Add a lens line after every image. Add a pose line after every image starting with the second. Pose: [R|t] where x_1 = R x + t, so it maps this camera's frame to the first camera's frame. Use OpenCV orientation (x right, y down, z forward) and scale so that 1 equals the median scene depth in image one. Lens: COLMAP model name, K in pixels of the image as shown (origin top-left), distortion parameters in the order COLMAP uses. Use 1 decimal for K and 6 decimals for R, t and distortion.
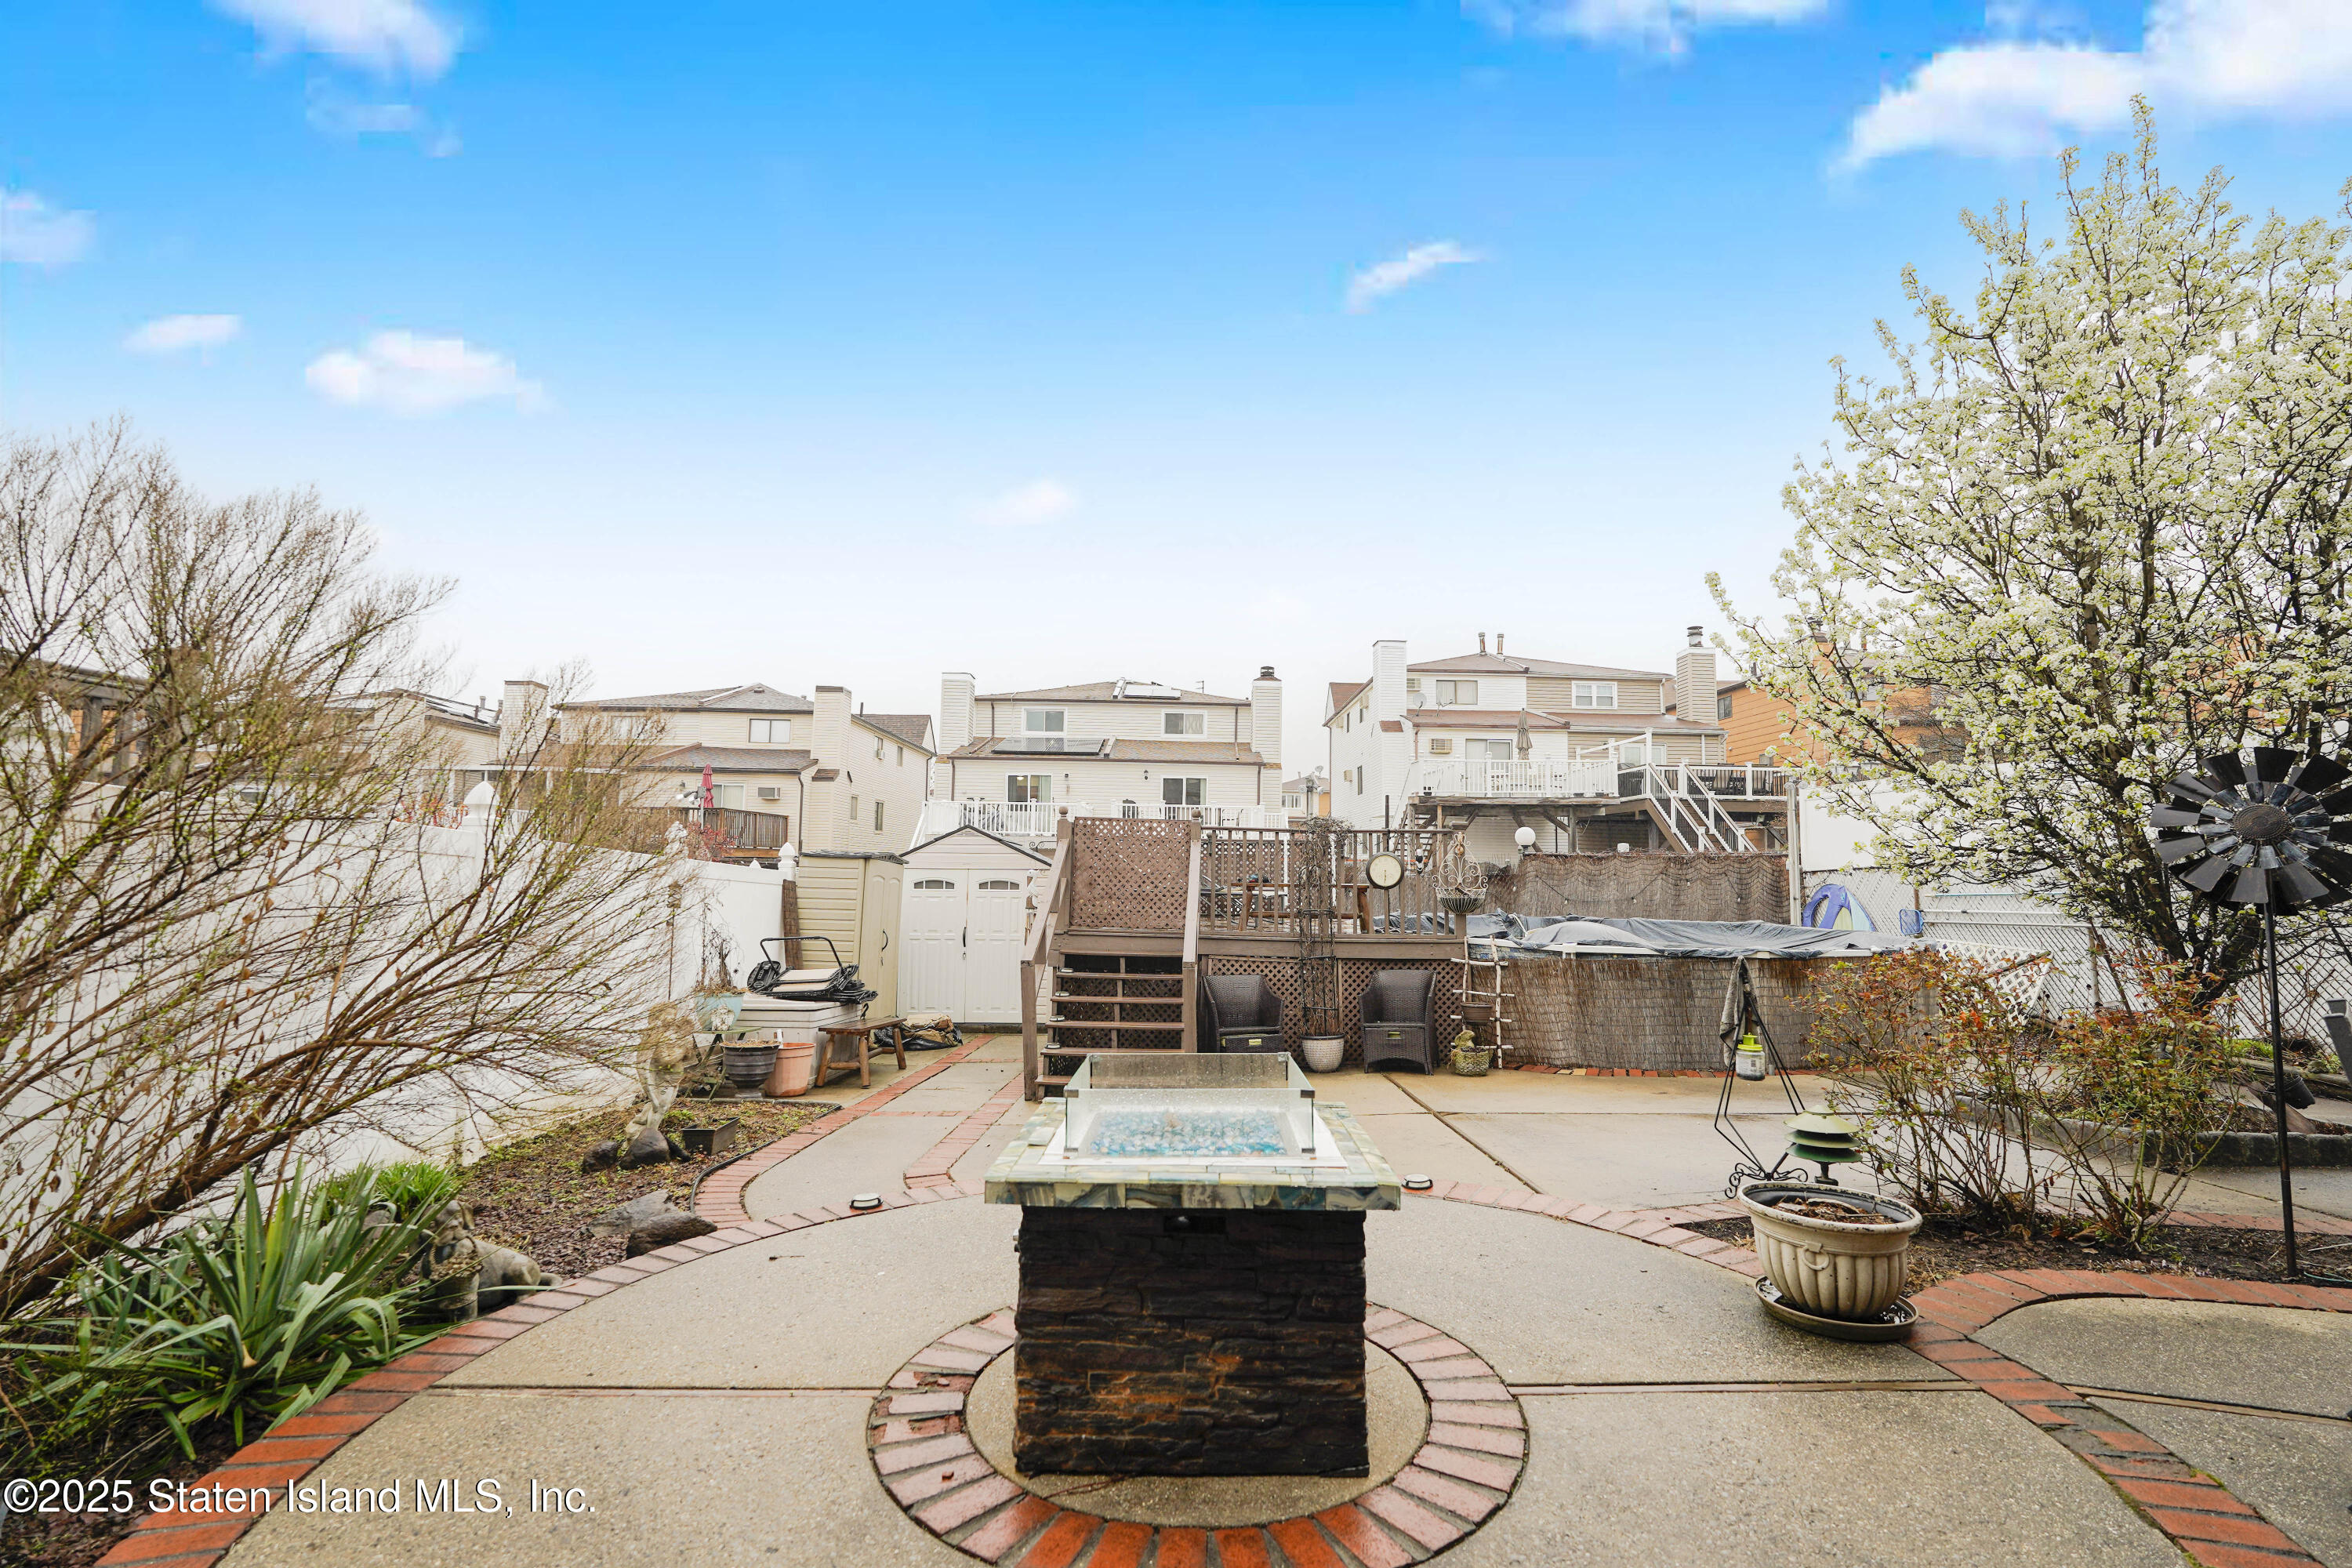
lens RADIAL K [[1044.2, 0, 1173.4], [0, 1044.2, 791.1], [0, 0, 1]] dist [-0.012372, 0.007433]
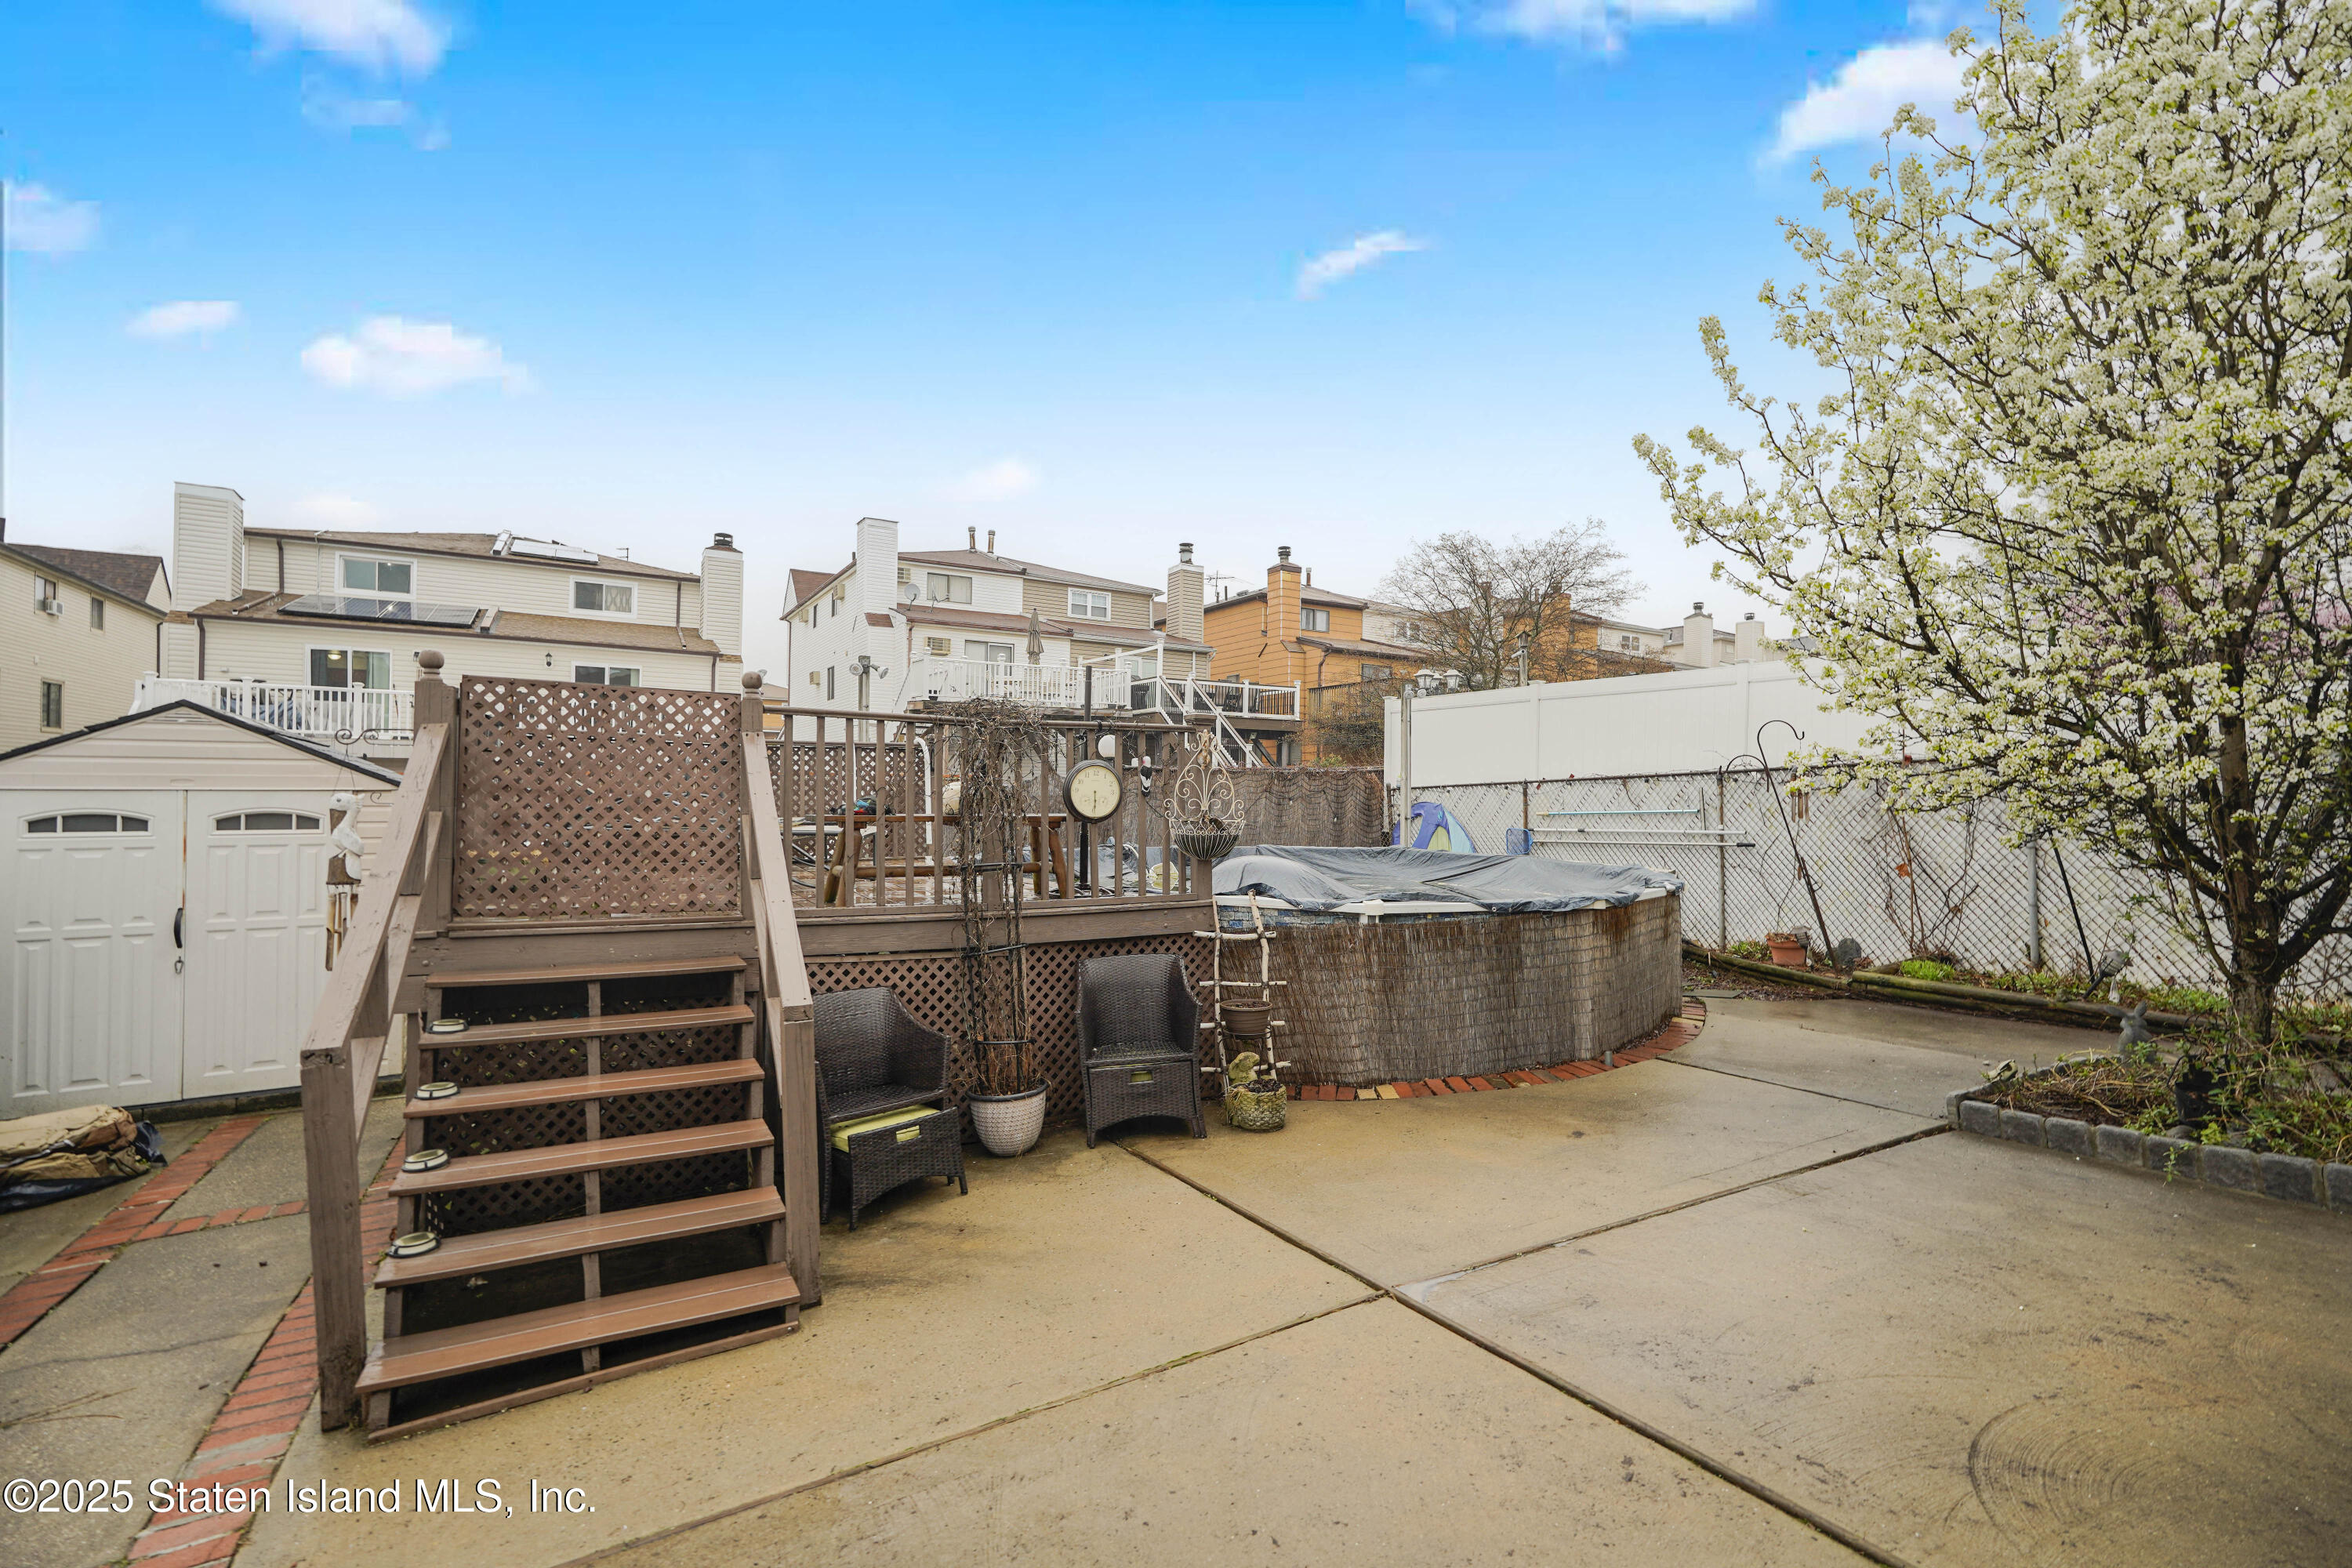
lens RADIAL K [[1044.2, 0, 1184.9], [0, 1044.2, 785.9], [0, 0, 1]] dist [-0.012372, 0.007433]
pose [[0.859333, -0.002683, 0.511410, -0.018818], [-0.036215, 0.997157, 0.066083, 0.010269], [-0.510133, -0.075308, 0.856792, 0.151517]]
